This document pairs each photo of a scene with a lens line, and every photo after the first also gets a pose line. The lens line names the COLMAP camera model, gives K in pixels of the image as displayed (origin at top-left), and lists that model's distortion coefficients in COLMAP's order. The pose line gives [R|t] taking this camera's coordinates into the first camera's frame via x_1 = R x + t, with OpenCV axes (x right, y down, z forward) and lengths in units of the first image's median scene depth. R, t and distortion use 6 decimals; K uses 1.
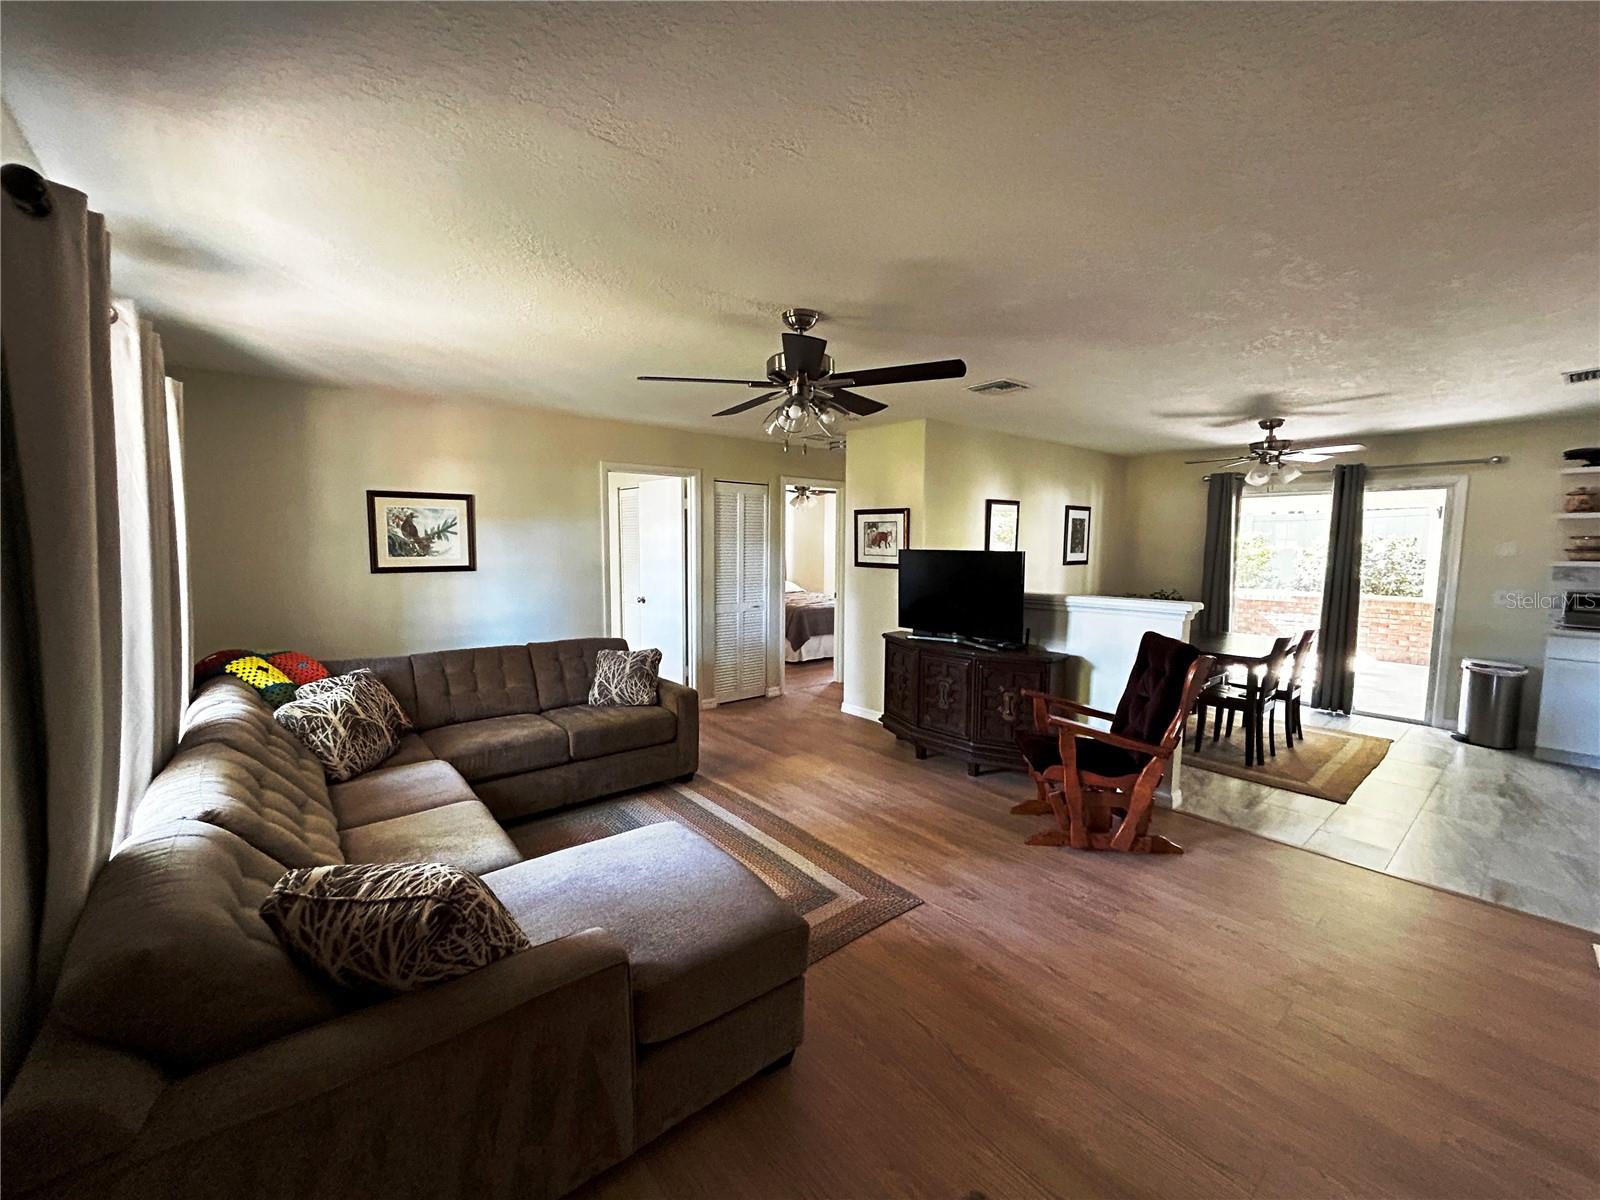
lens RADIAL K [[640.4, 0, 795.0], [0, 640.4, 595.8], [0, 0, 1]] dist [-0.002733, 0.000757]
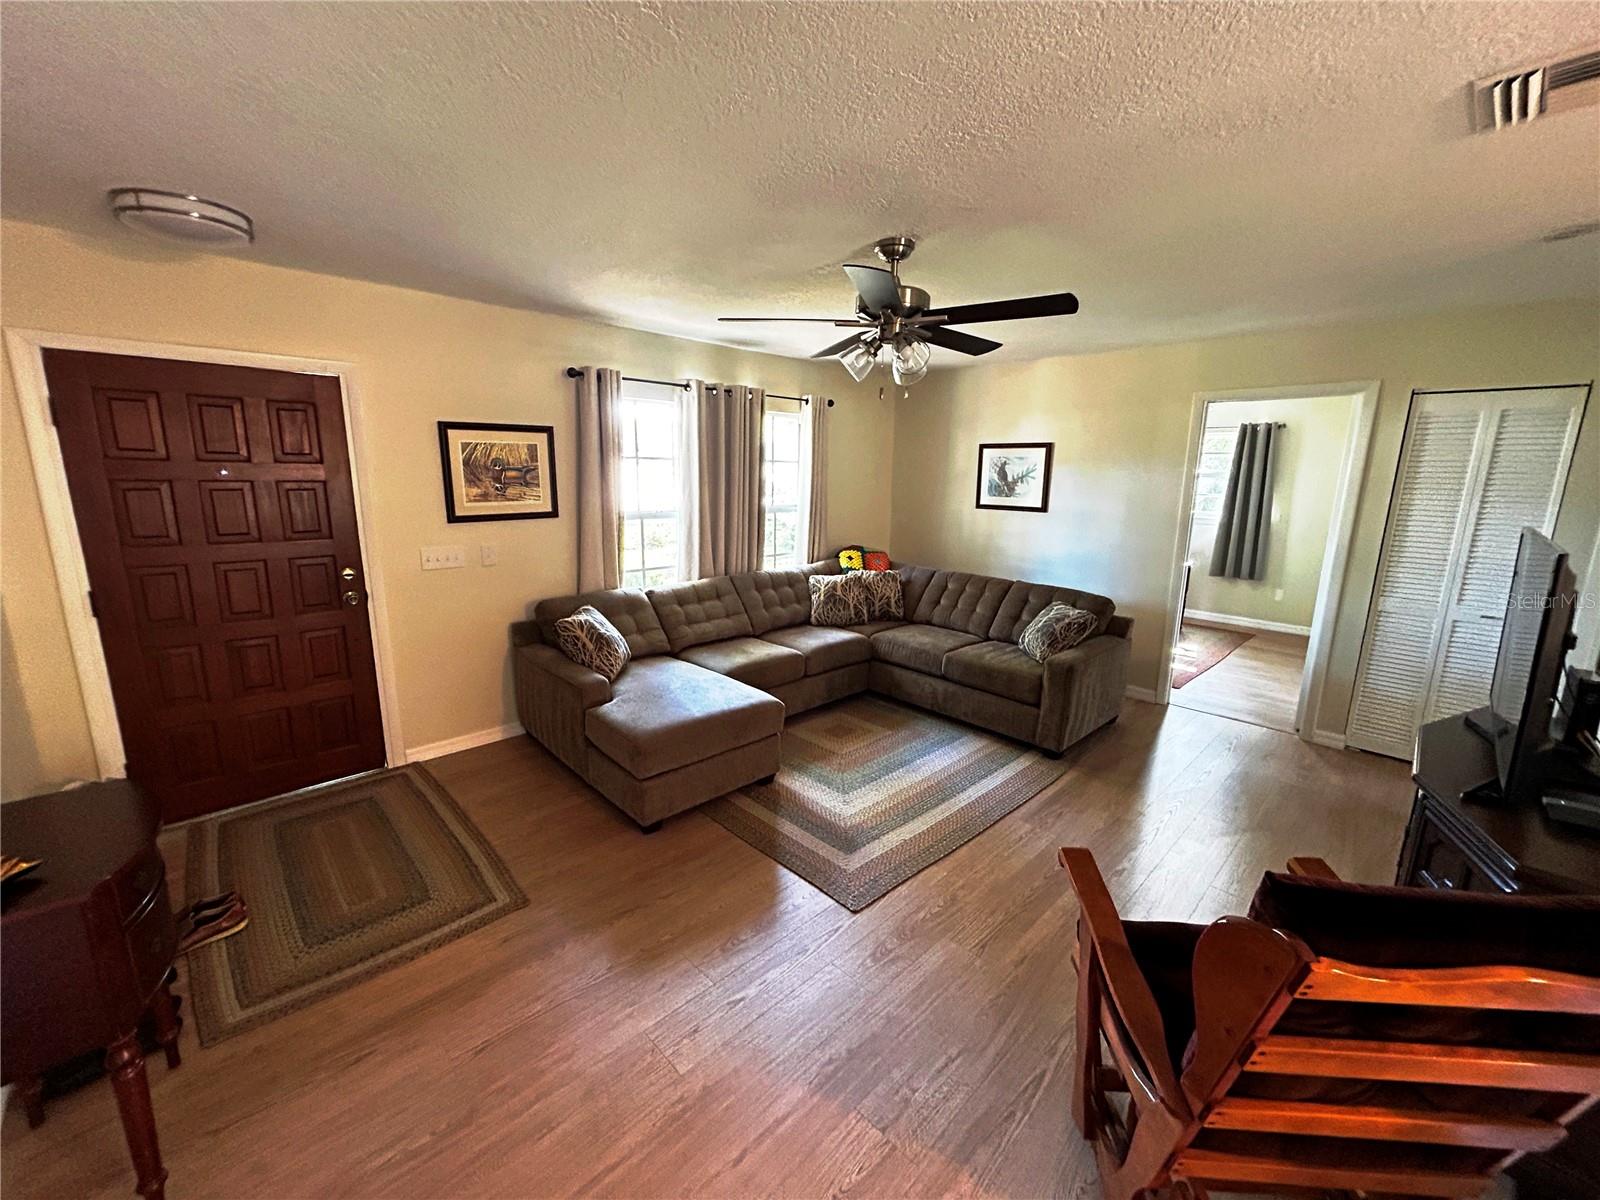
lens RADIAL K [[640.4, 0, 795.4], [0, 640.4, 591.9], [0, 0, 1]] dist [-0.002733, 0.000757]
pose [[0.078564, 0.187237, -0.979168, 0.668651], [-0.099267, 0.978792, 0.179200, -0.069530], [0.991955, 0.083120, 0.095484, 0.550125]]
